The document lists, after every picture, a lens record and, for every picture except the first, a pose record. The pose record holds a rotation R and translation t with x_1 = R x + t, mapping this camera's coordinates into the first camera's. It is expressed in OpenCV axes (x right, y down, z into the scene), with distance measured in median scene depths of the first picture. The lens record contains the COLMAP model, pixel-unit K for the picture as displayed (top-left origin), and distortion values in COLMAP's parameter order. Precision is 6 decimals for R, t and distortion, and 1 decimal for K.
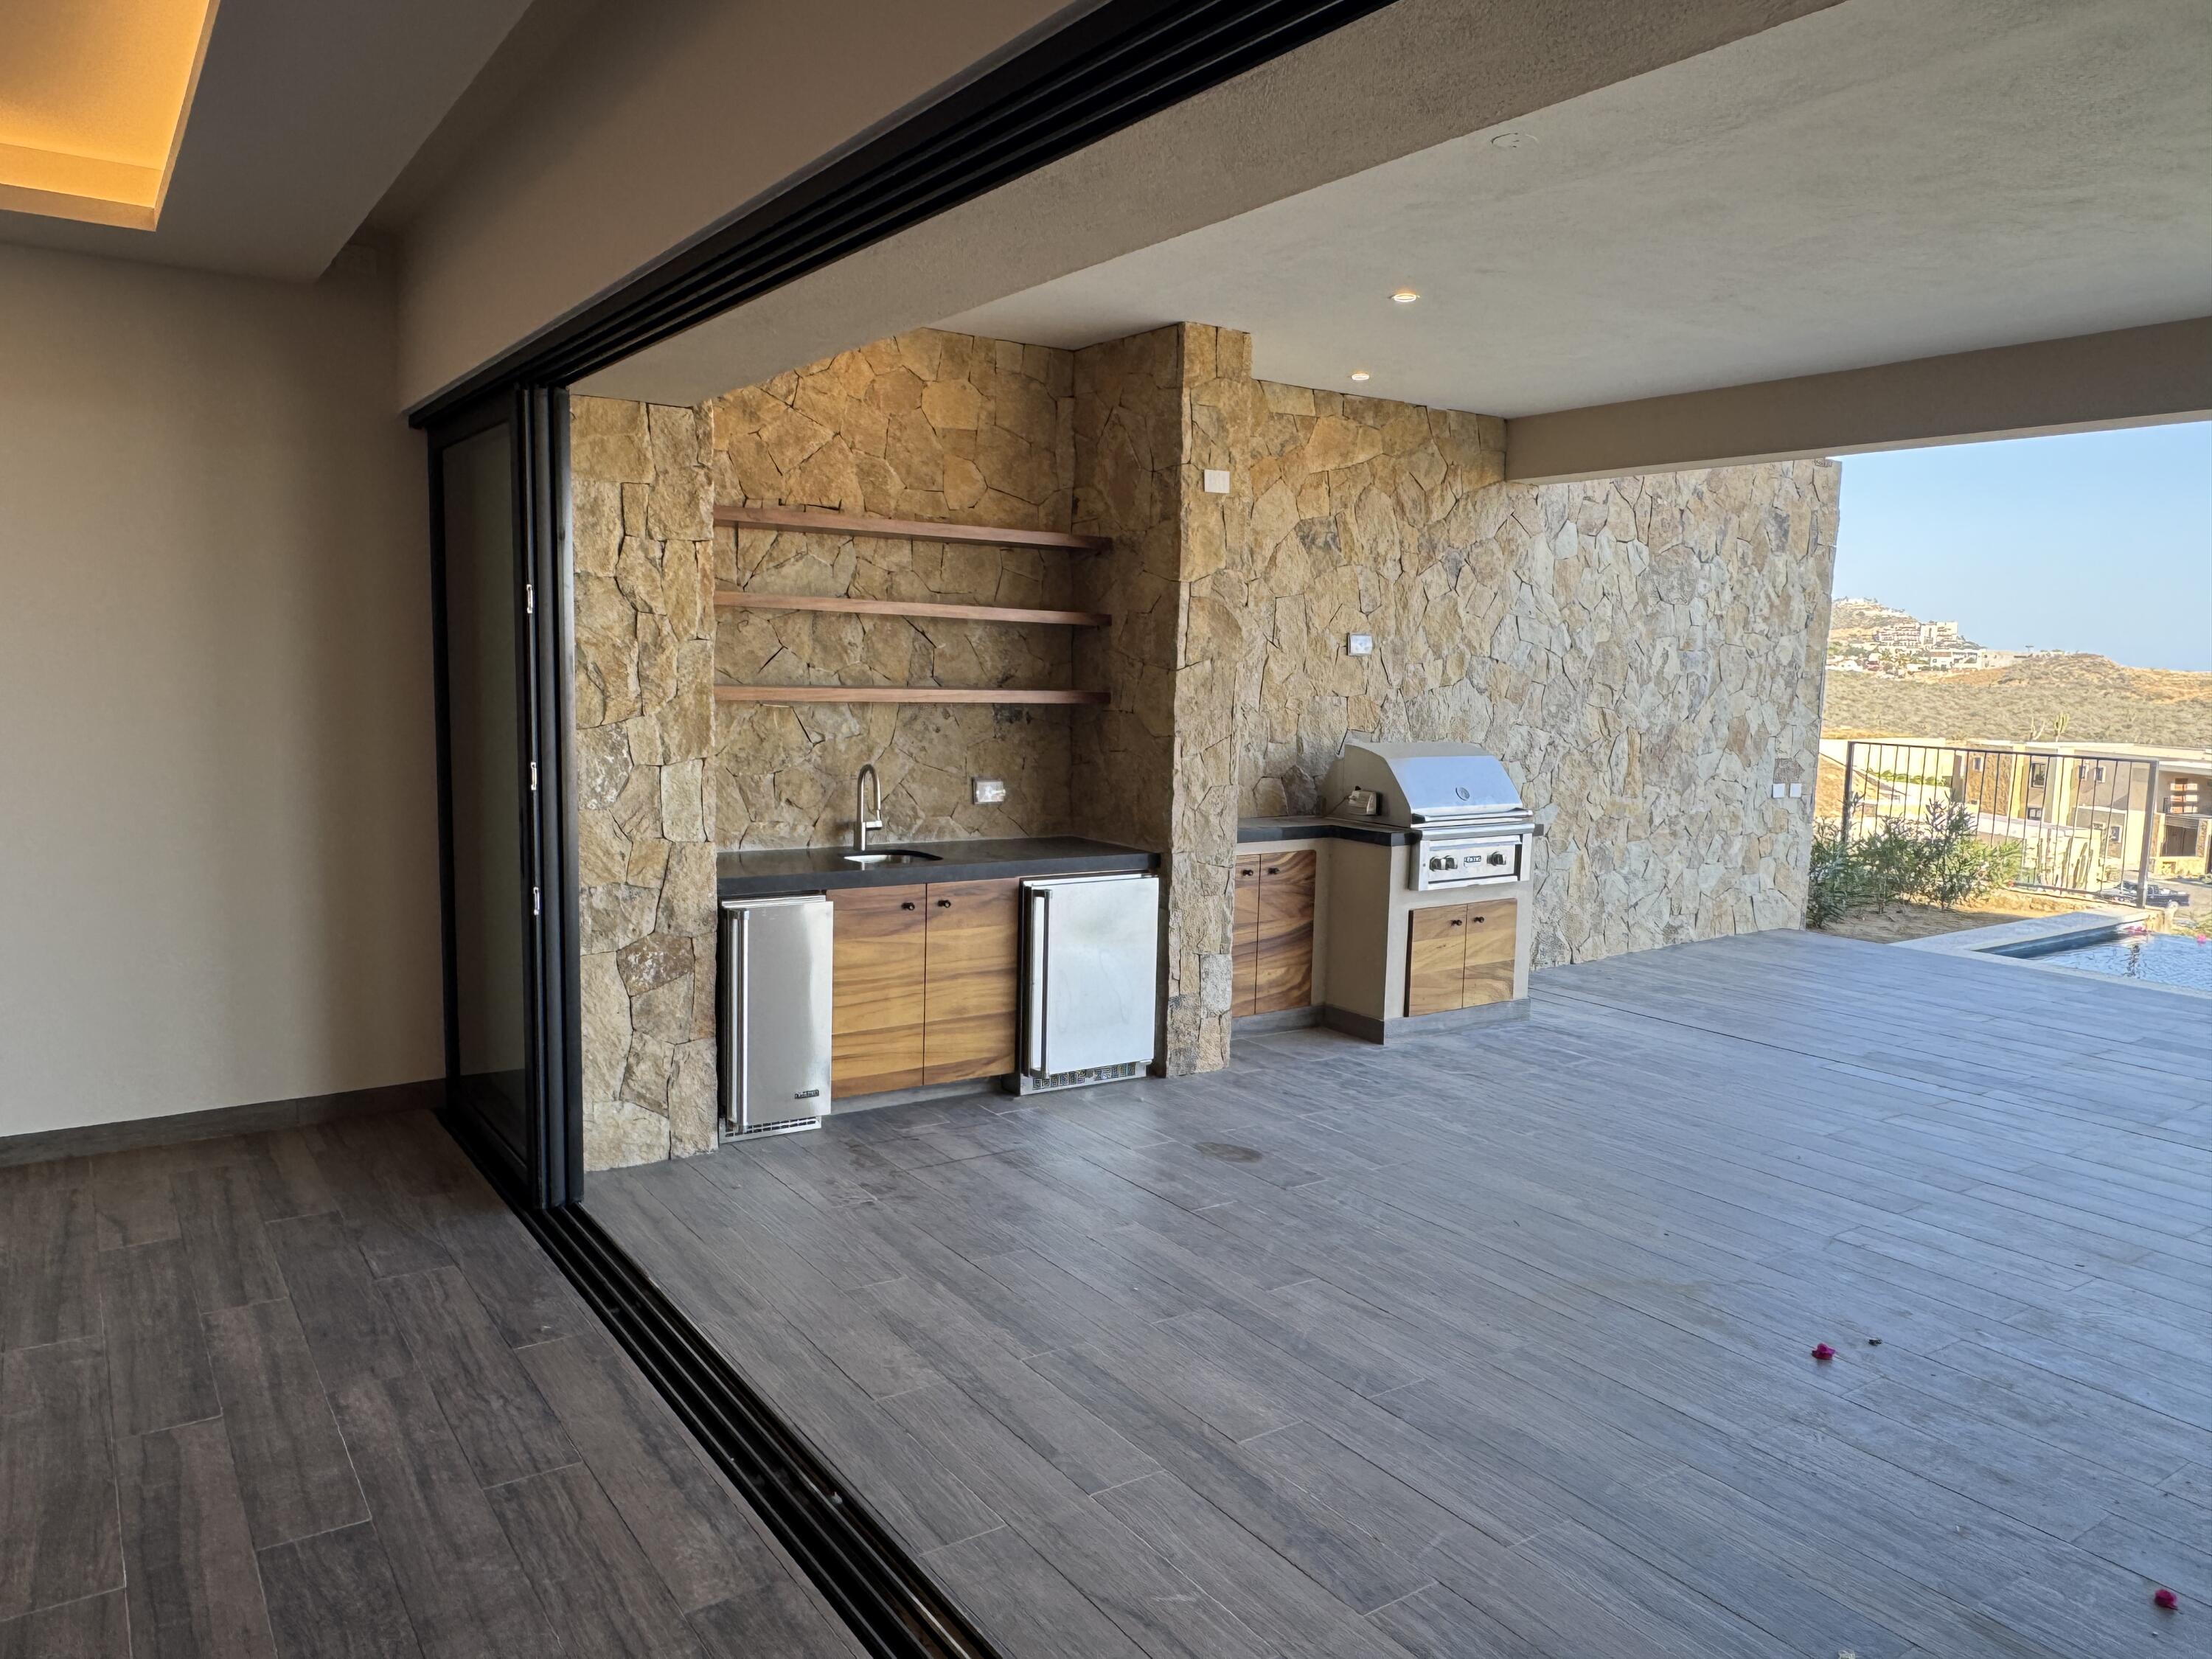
lens RADIAL K [[1520.7, 0, 1107.3], [0, 1520.7, 841.1], [0, 0, 1]] dist [0.005838, -0.008399]
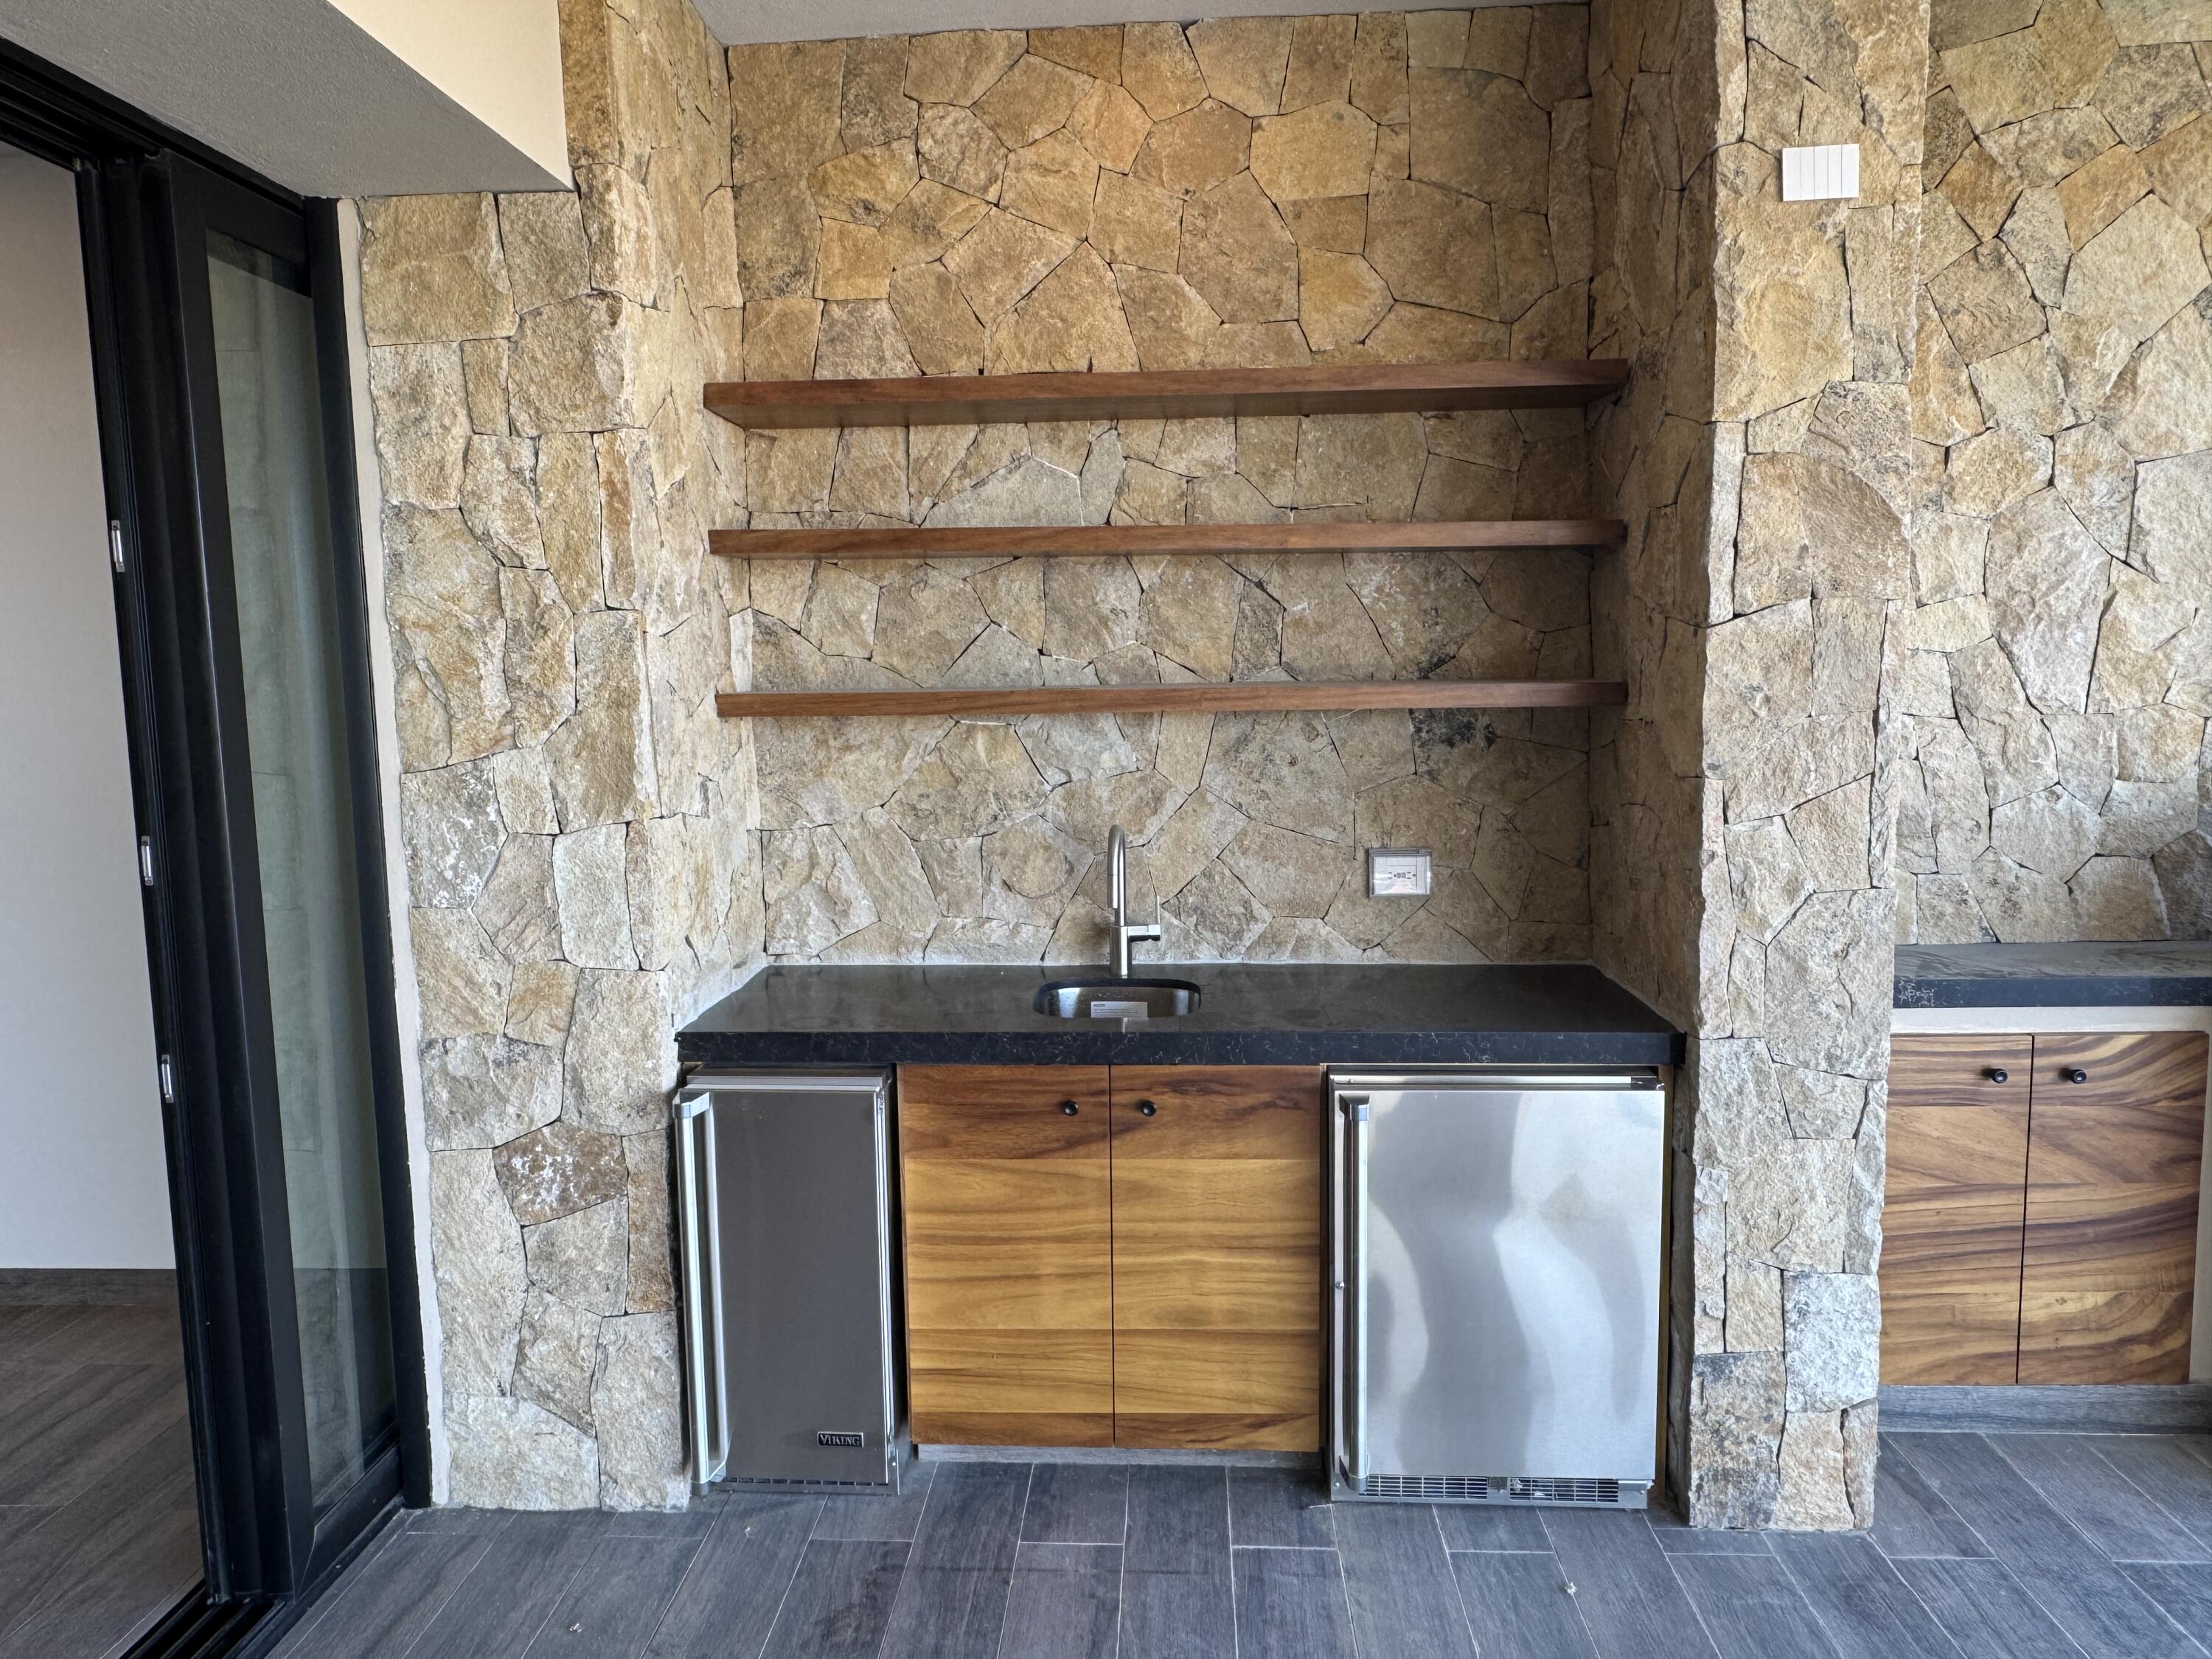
lens RADIAL K [[1520.7, 0, 1105.0], [0, 1520.7, 835.9], [0, 0, 1]] dist [0.005838, -0.008399]
pose [[0.791666, 0.030027, -0.610216, 0.153877], [-0.035122, 0.999377, 0.003611, -0.041189], [0.609943, 0.018573, 0.792227, 0.474909]]
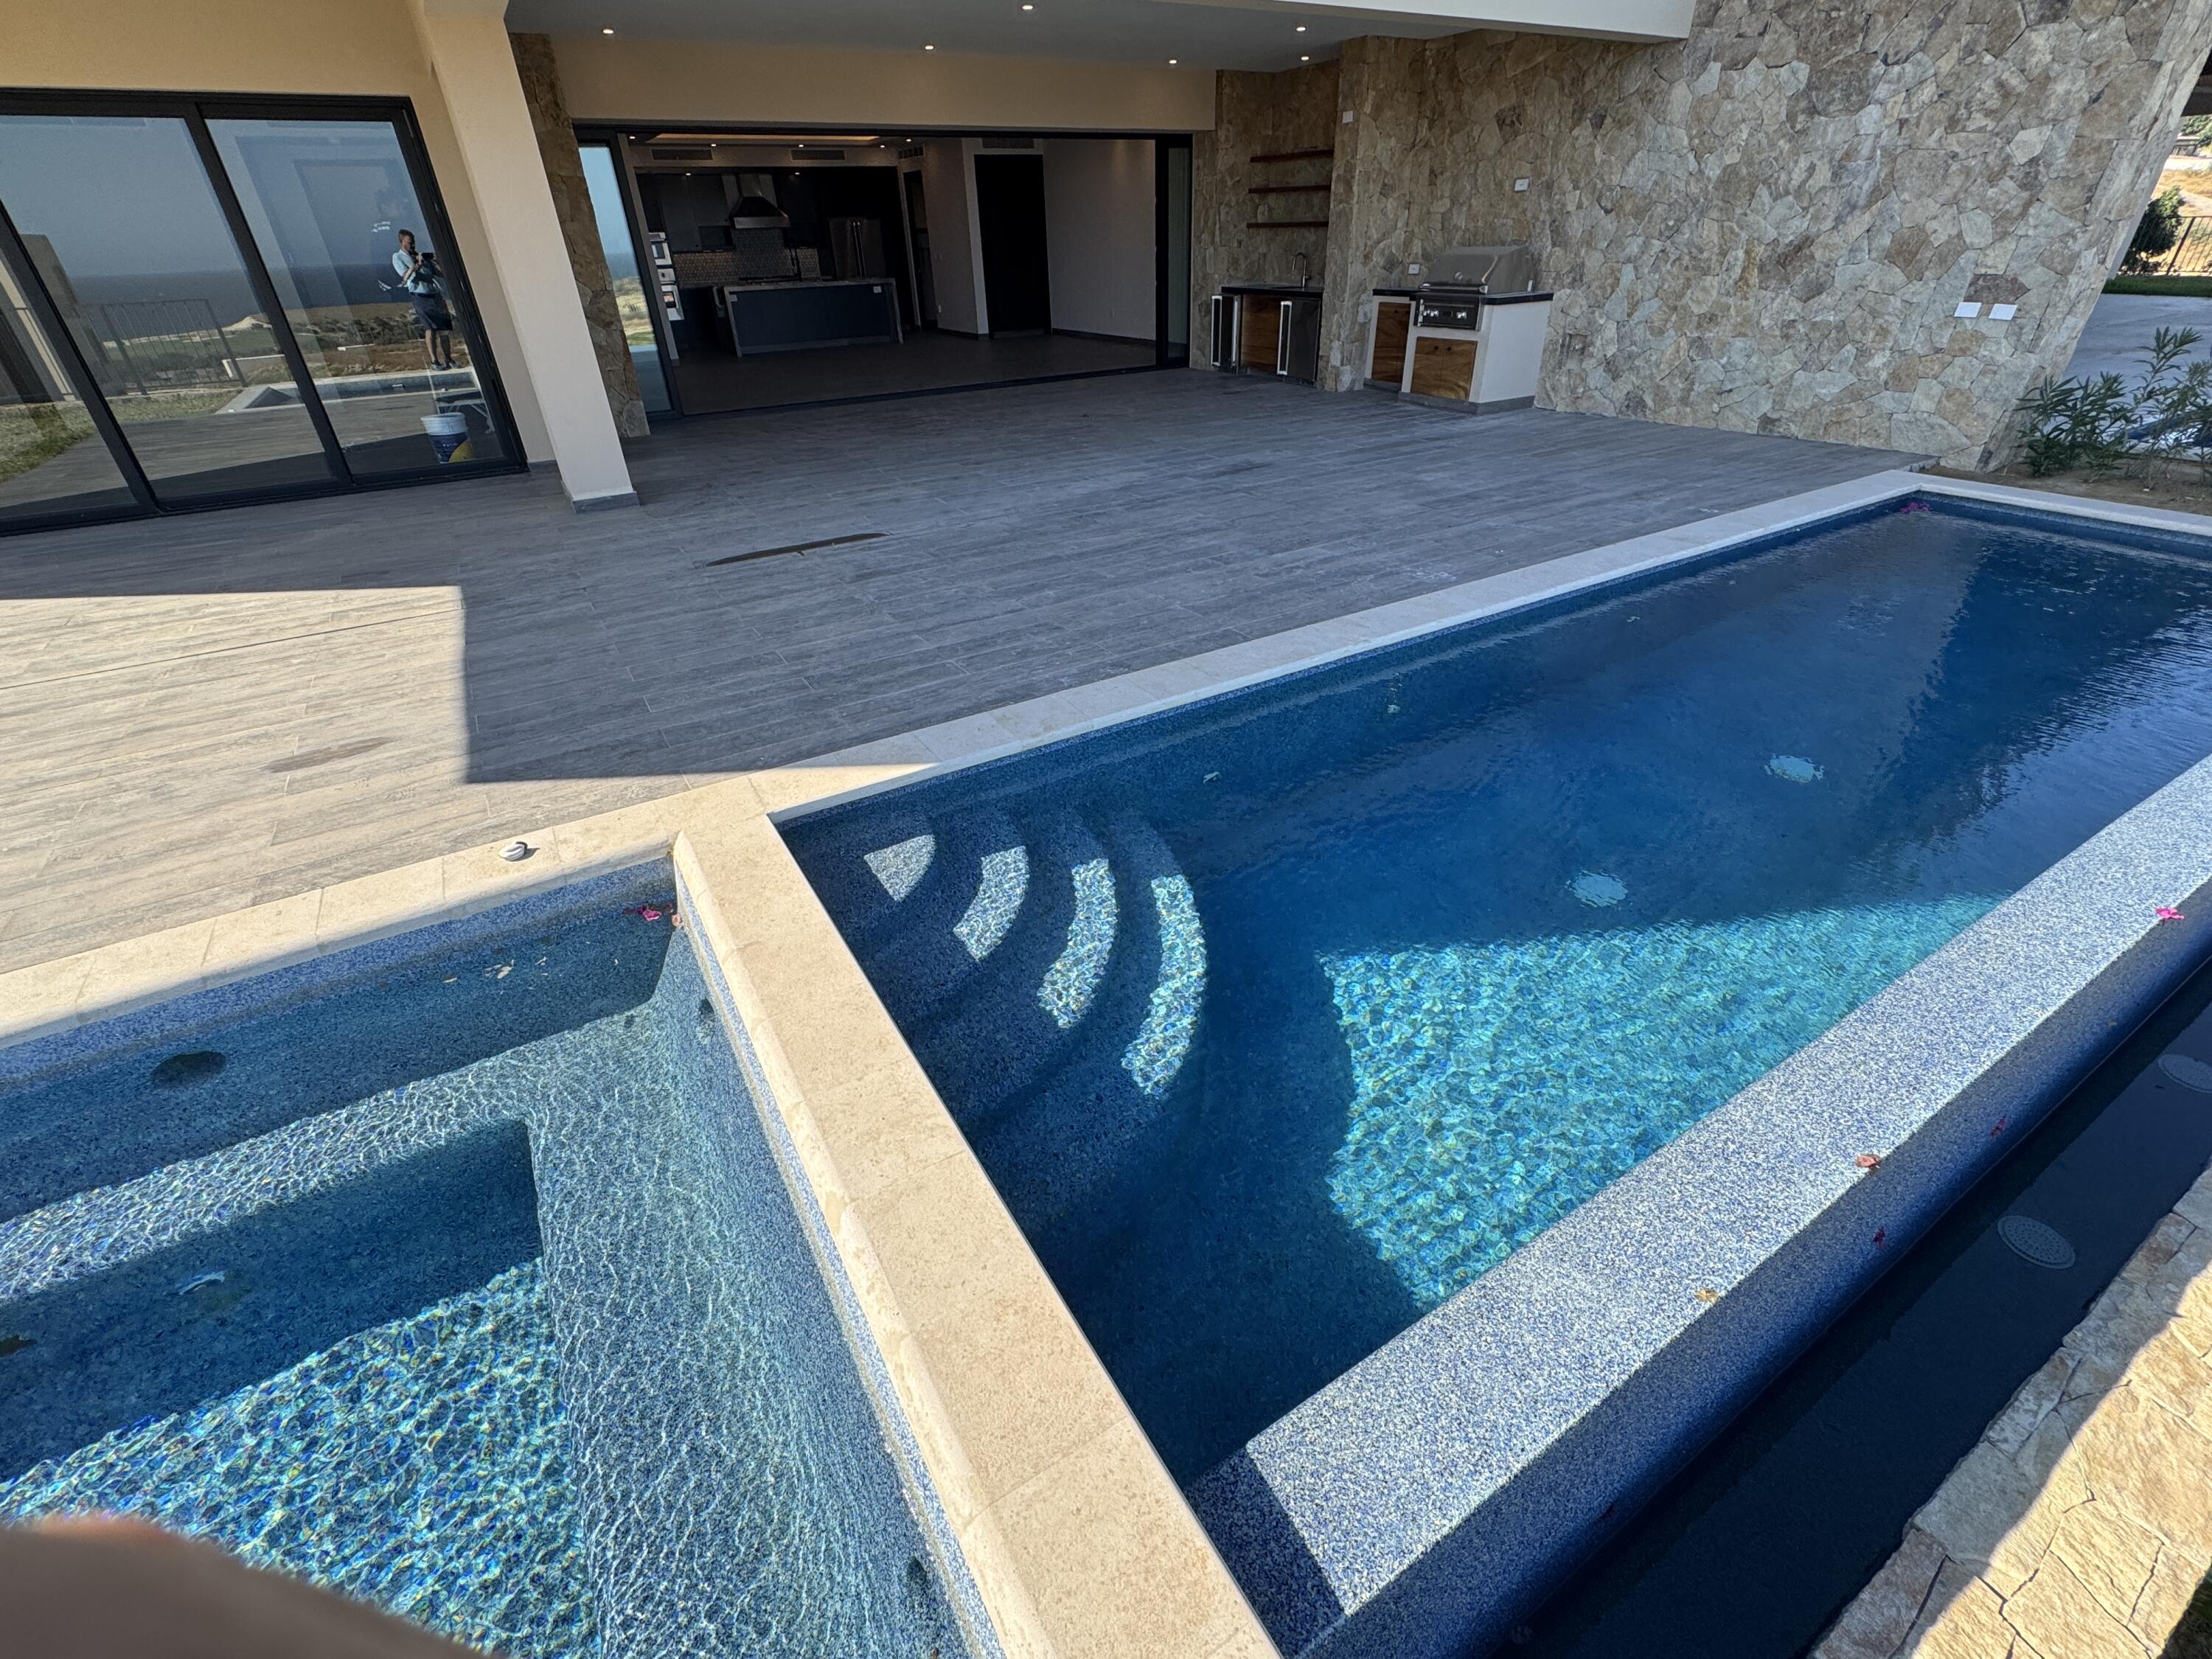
lens RADIAL K [[969.0, 0, 1107.3], [0, 969.0, 826.0], [0, 0, 1]] dist [0.000291, -0.001943]
pose [[-0.059942, 0.507721, -0.859434, 1.718986], [-0.090304, 0.854693, 0.511219, -0.023050], [0.994109, 0.108254, -0.005382, 0.650265]]
